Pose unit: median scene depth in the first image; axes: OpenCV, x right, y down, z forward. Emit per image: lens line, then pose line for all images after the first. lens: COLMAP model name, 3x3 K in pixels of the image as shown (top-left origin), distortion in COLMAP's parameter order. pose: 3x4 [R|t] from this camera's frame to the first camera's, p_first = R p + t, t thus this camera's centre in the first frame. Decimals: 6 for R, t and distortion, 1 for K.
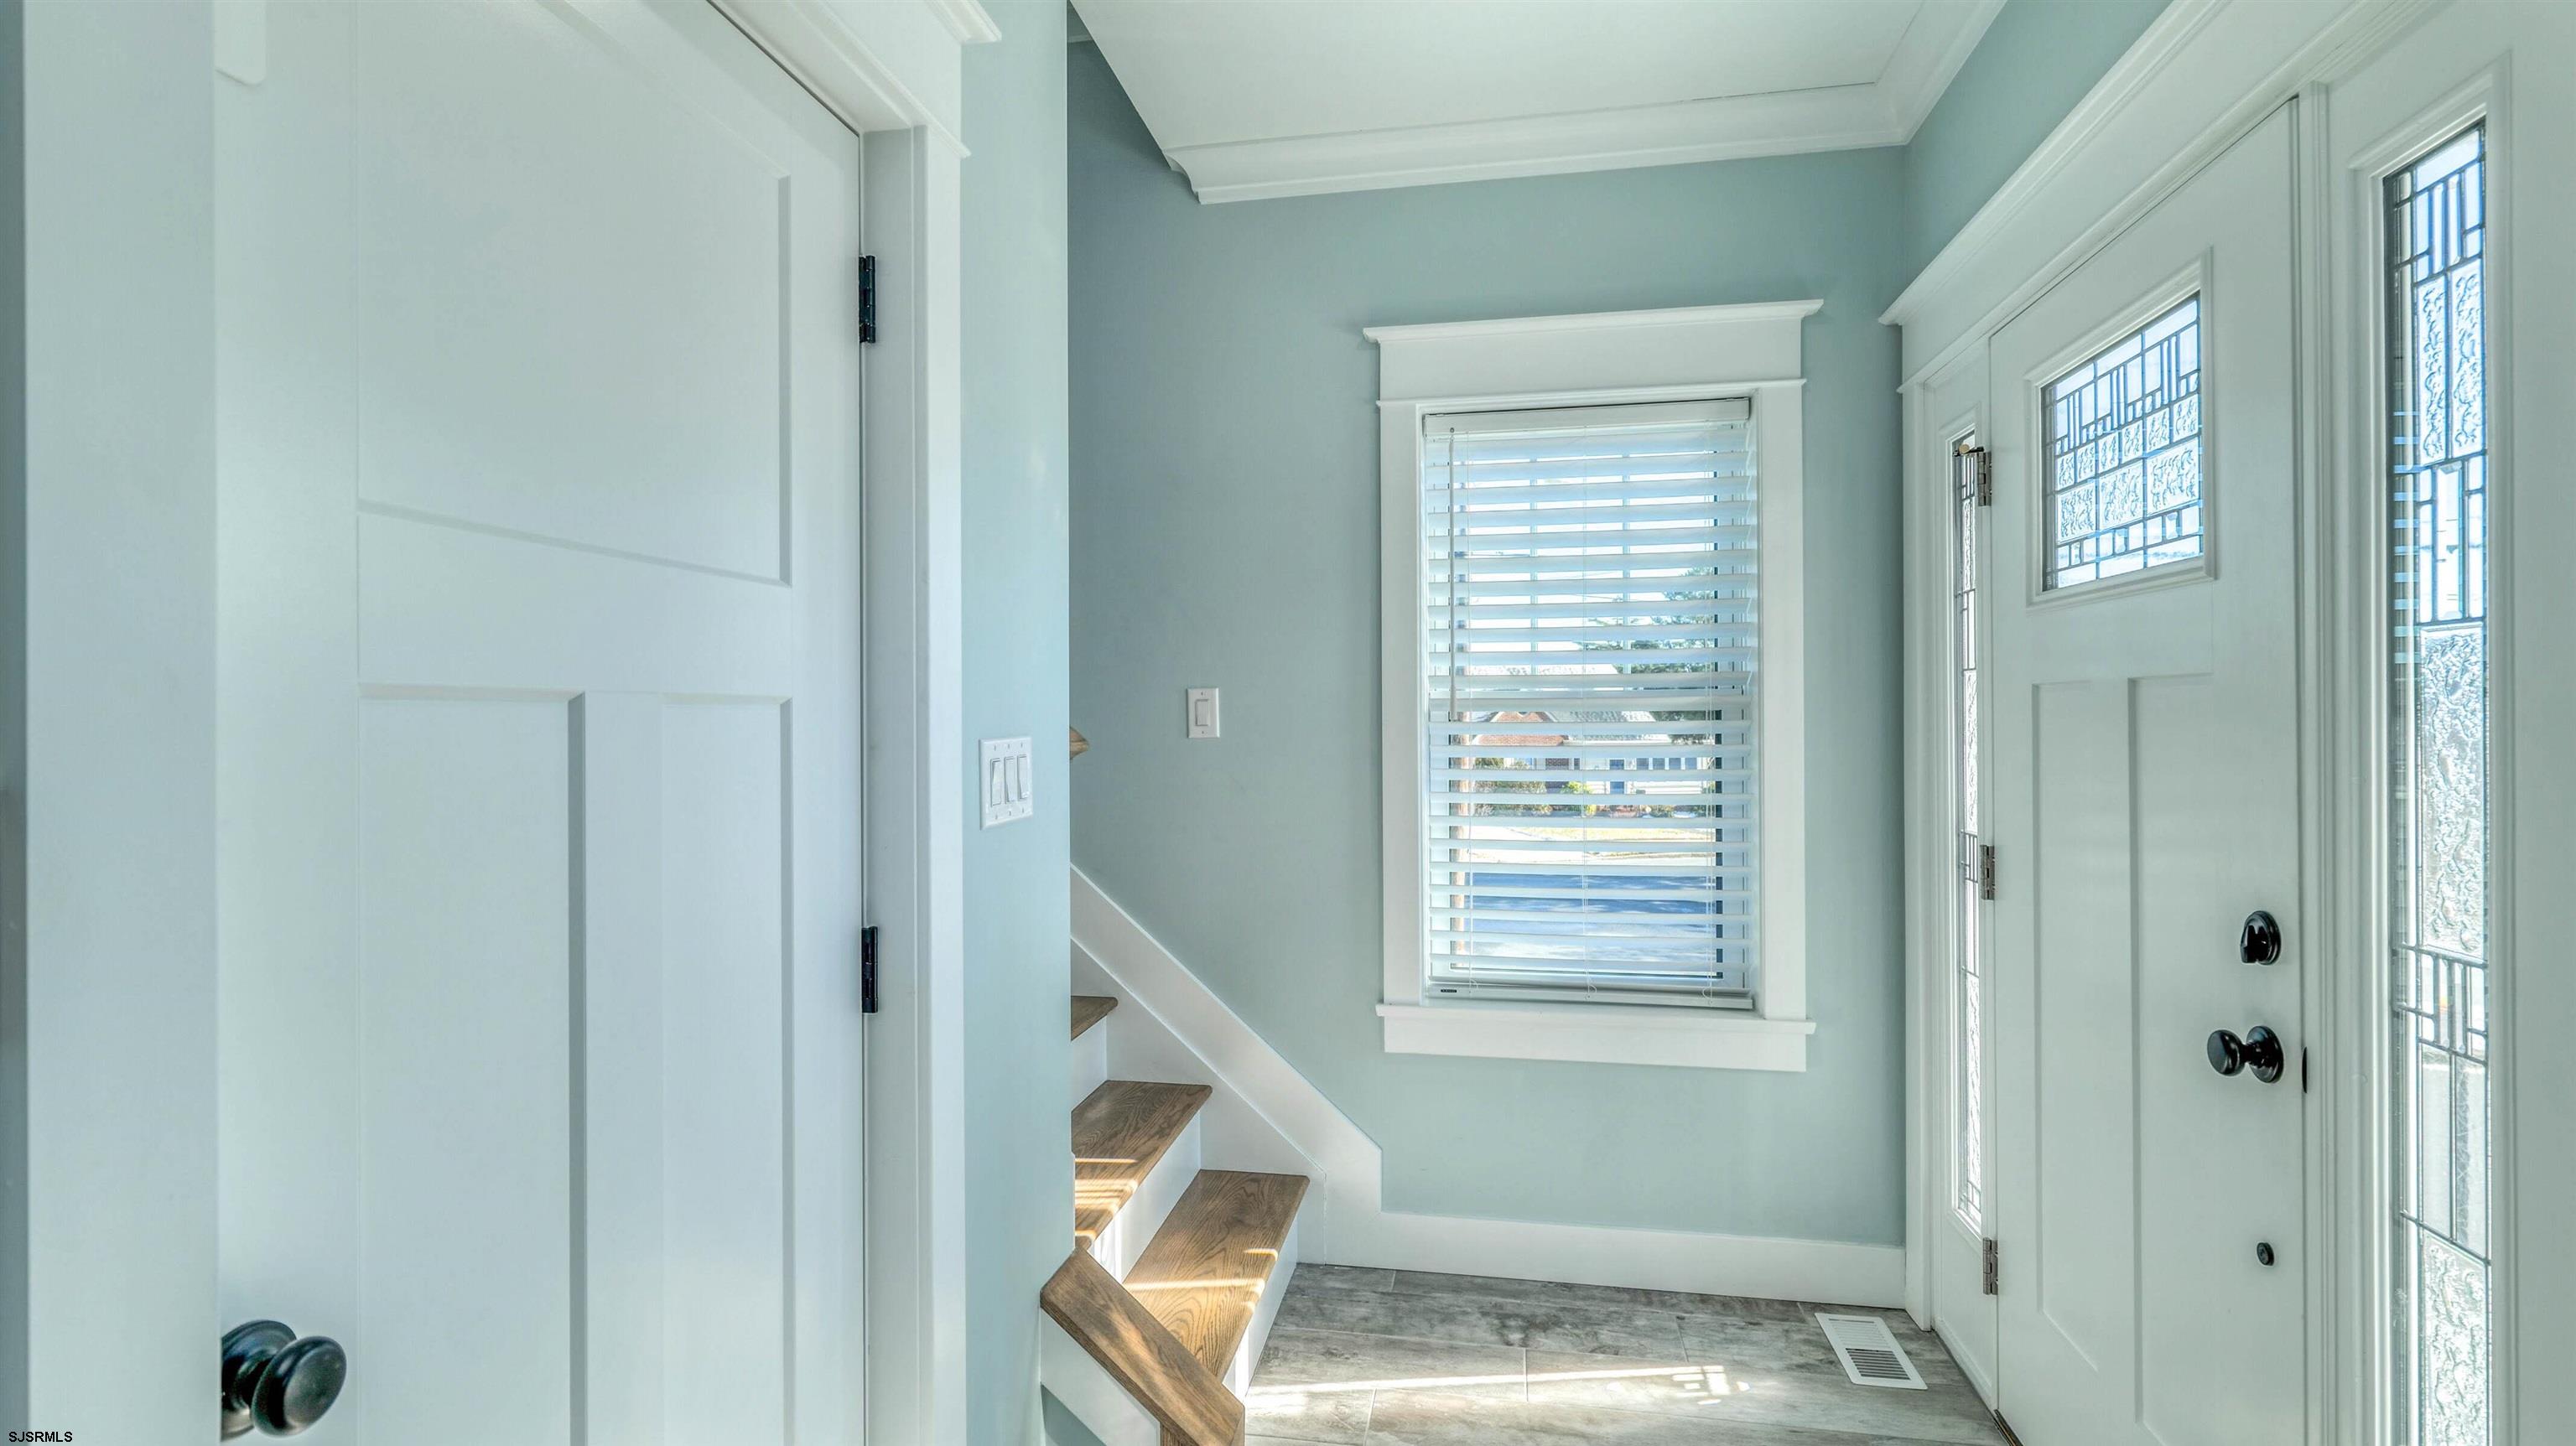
lens RADIAL K [[1234.5, 0, 1290.1], [0, 1234.5, 719.1], [0, 0, 1]] dist [-0.000565, 0.000060]
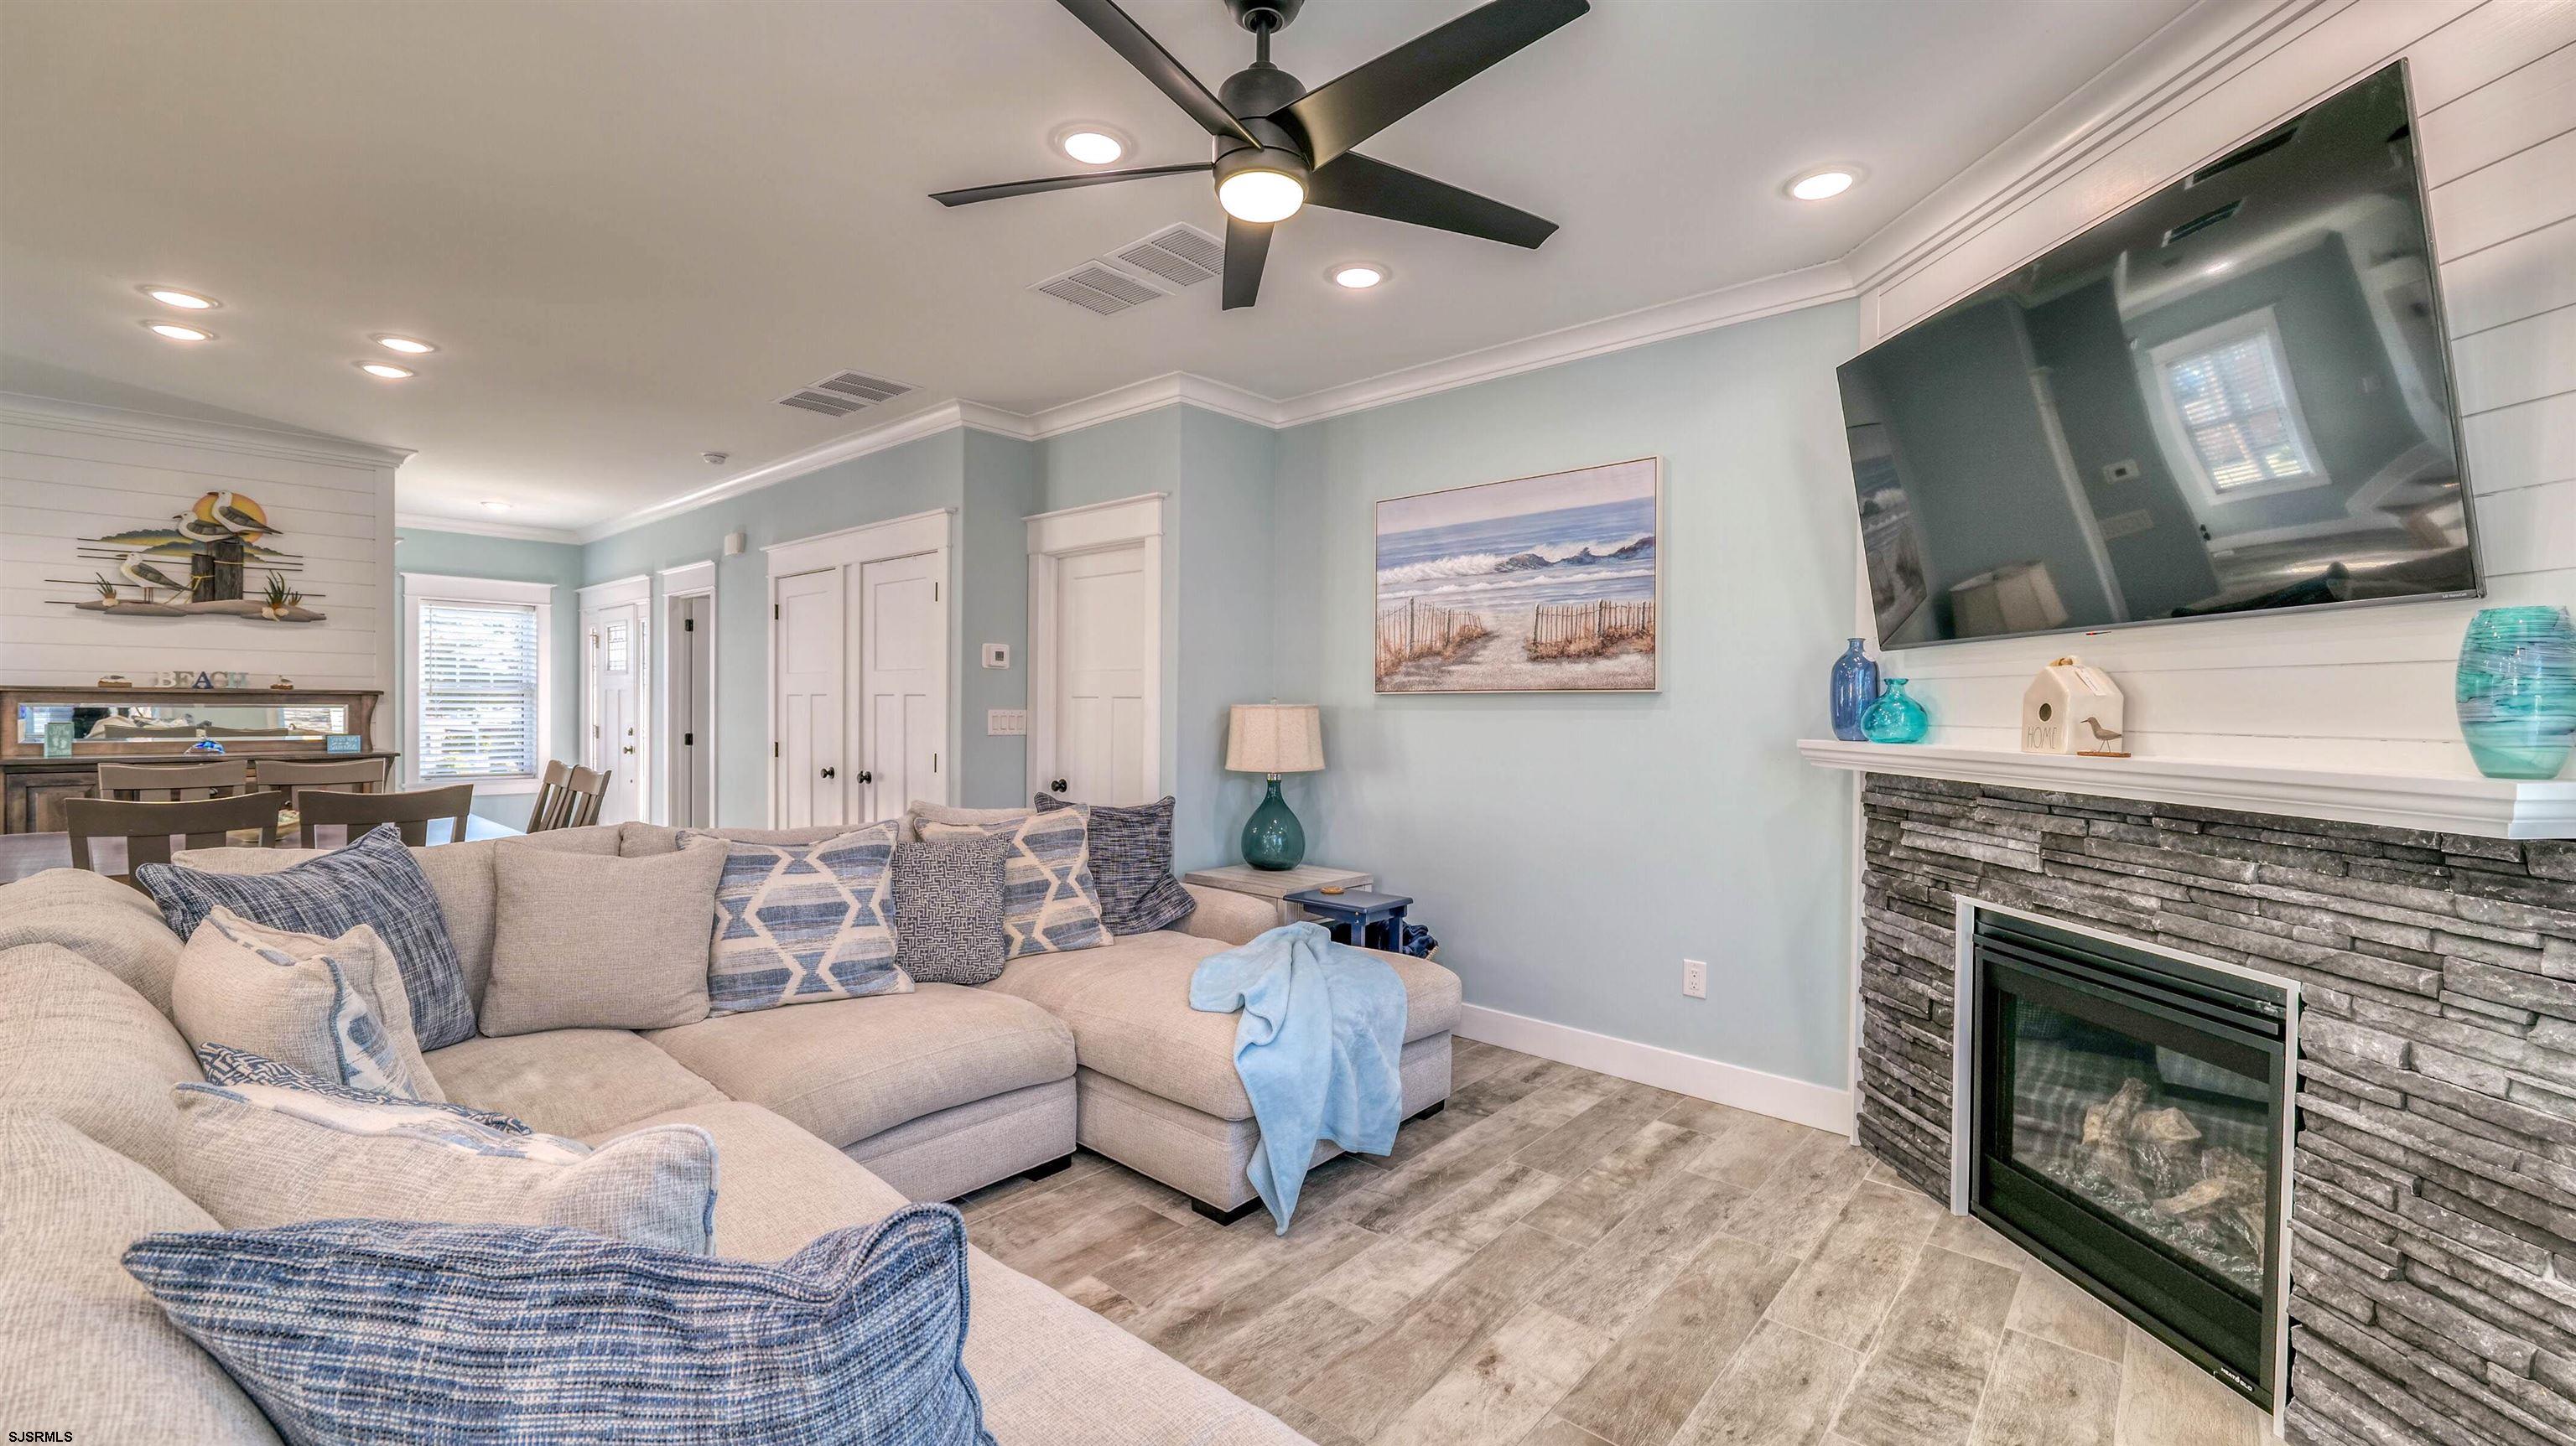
lens RADIAL K [[1043.4, 0, 1263.4], [0, 1043.4, 718.1], [0, 0, 1]] dist [-0.014267, 0.000588]
pose [[0.538423, -0.001246, 0.842674, -1.761772], [-0.010292, 0.999915, 0.008055, 0.026259], [-0.842612, -0.013010, 0.538364, -4.153689]]
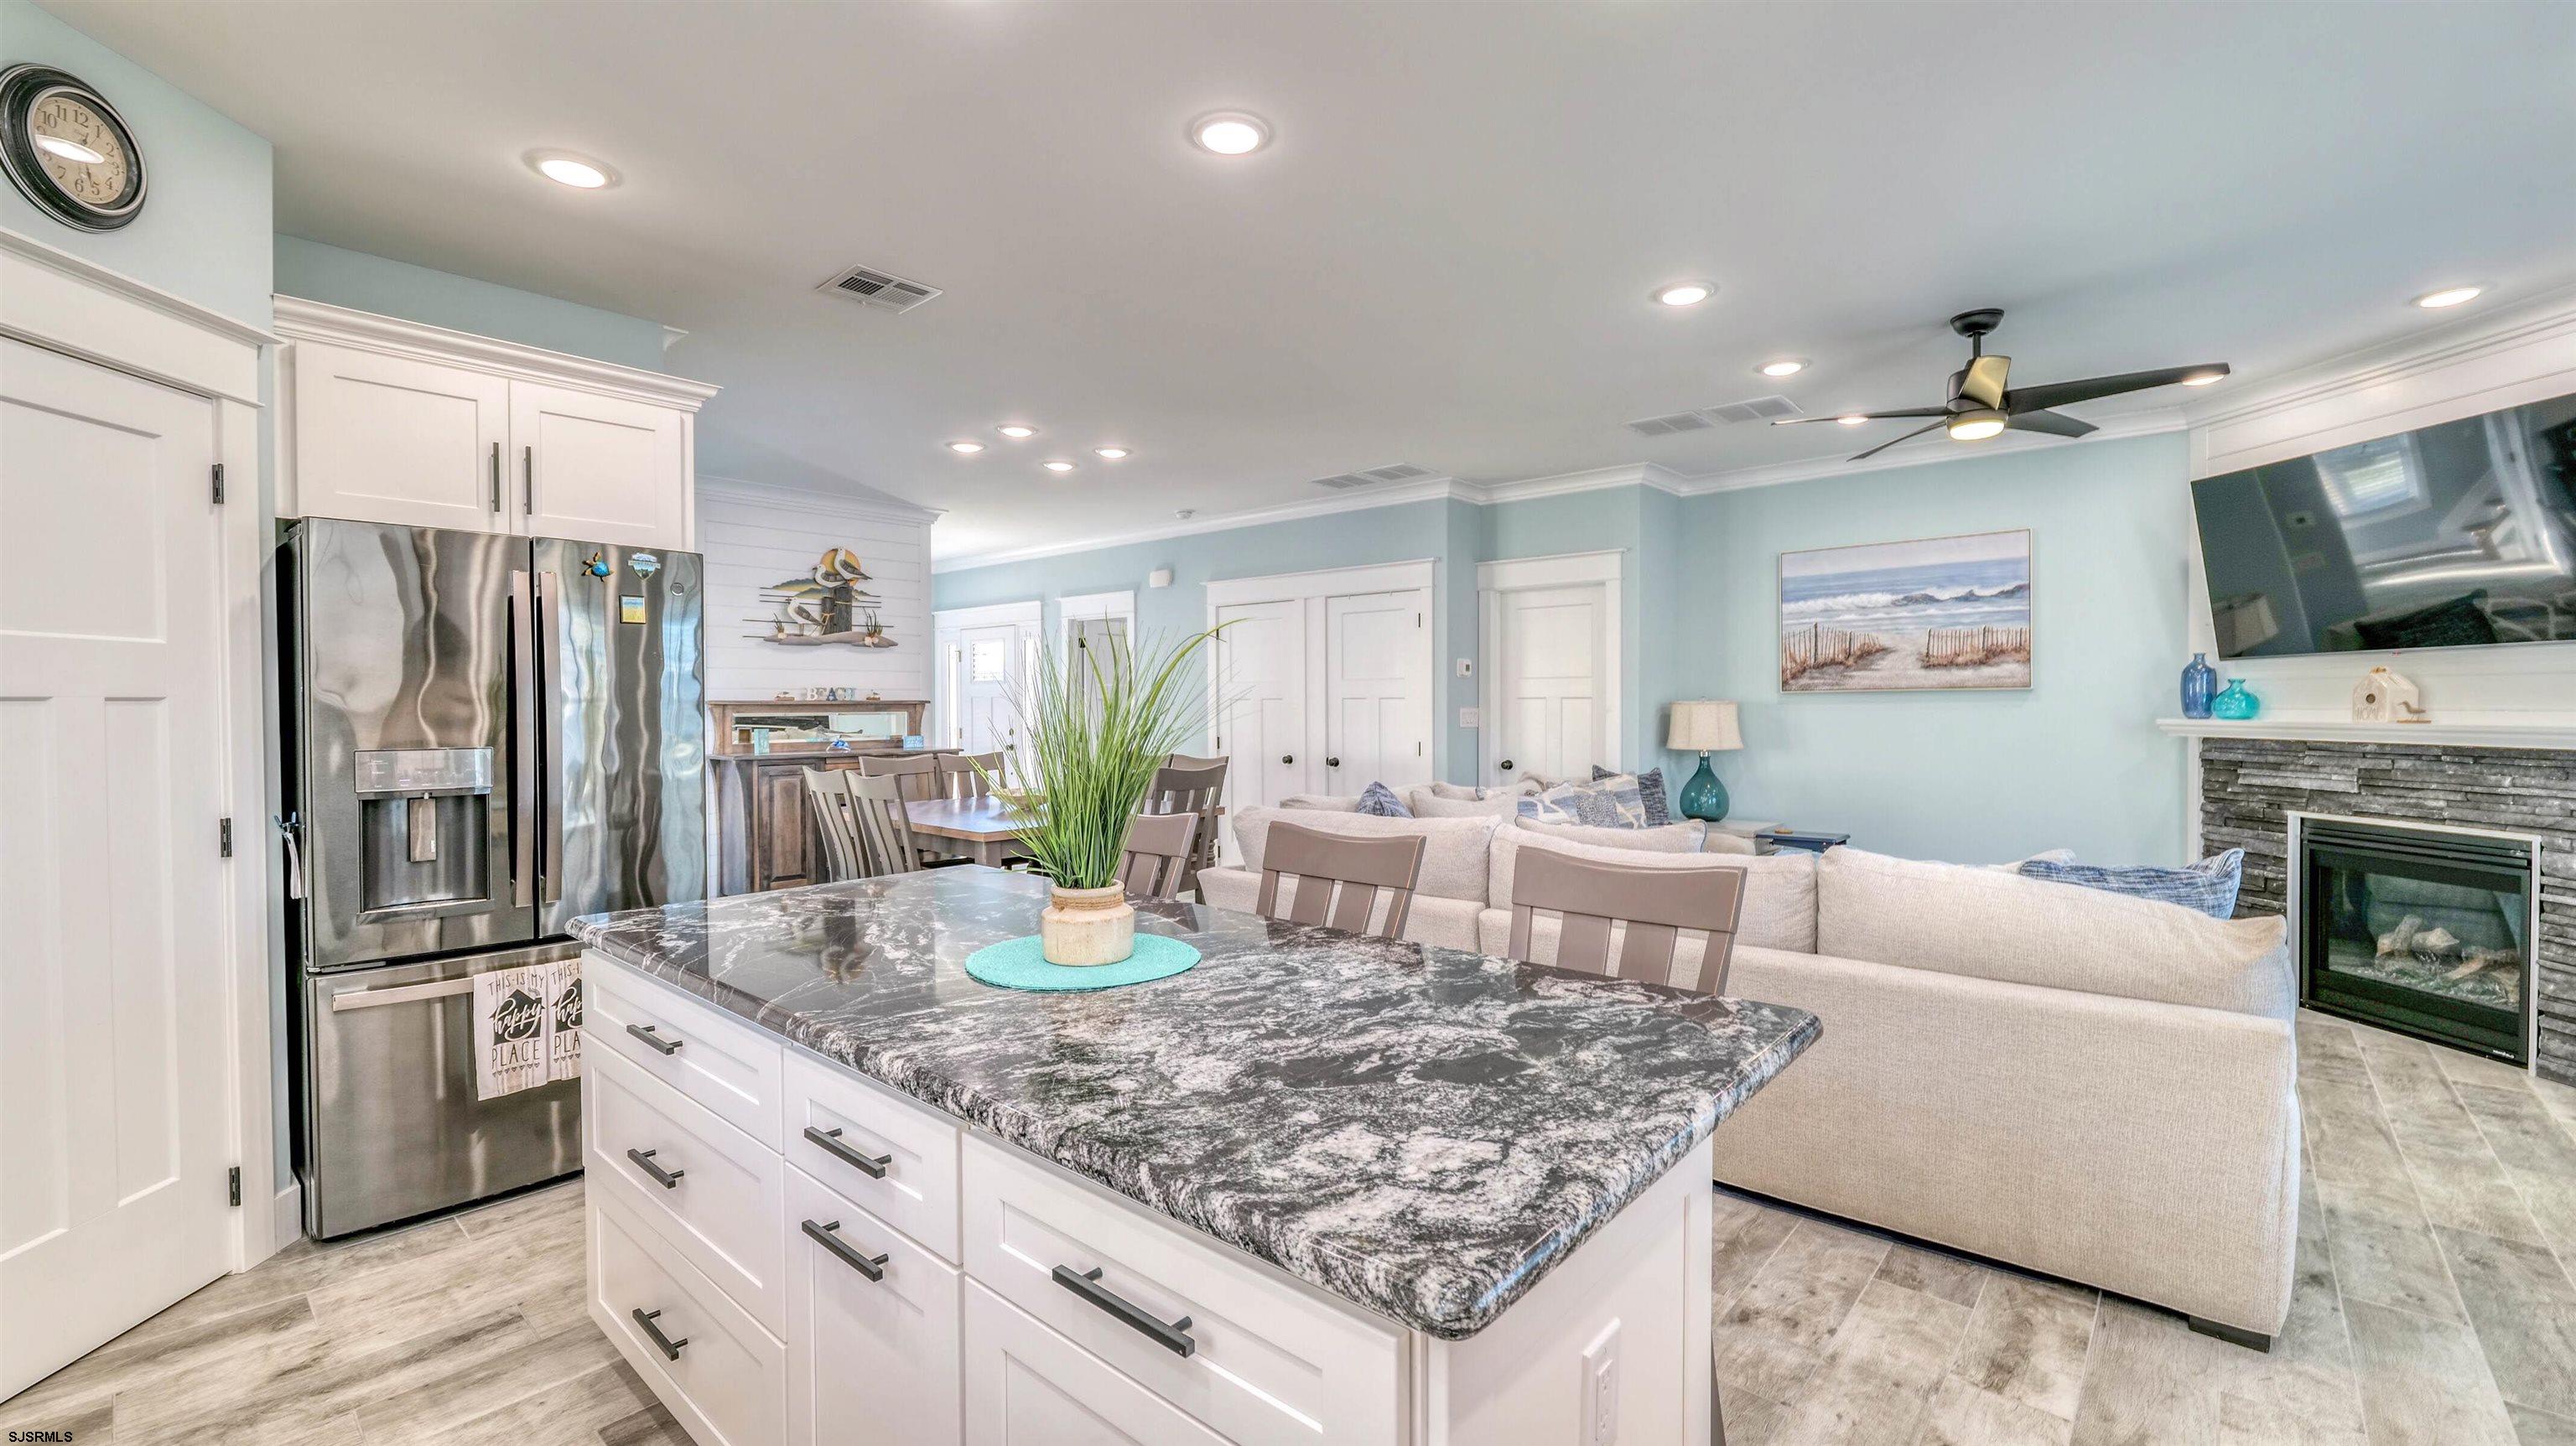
lens RADIAL K [[1043.4, 0, 1281.8], [0, 1043.4, 716.2], [0, 0, 1]] dist [-0.014267, 0.000588]
pose [[0.534134, -0.008647, 0.845356, -3.375046], [0.003974, 0.999962, 0.007717, 0.030812], [-0.845391, -0.000762, 0.534148, -3.444872]]
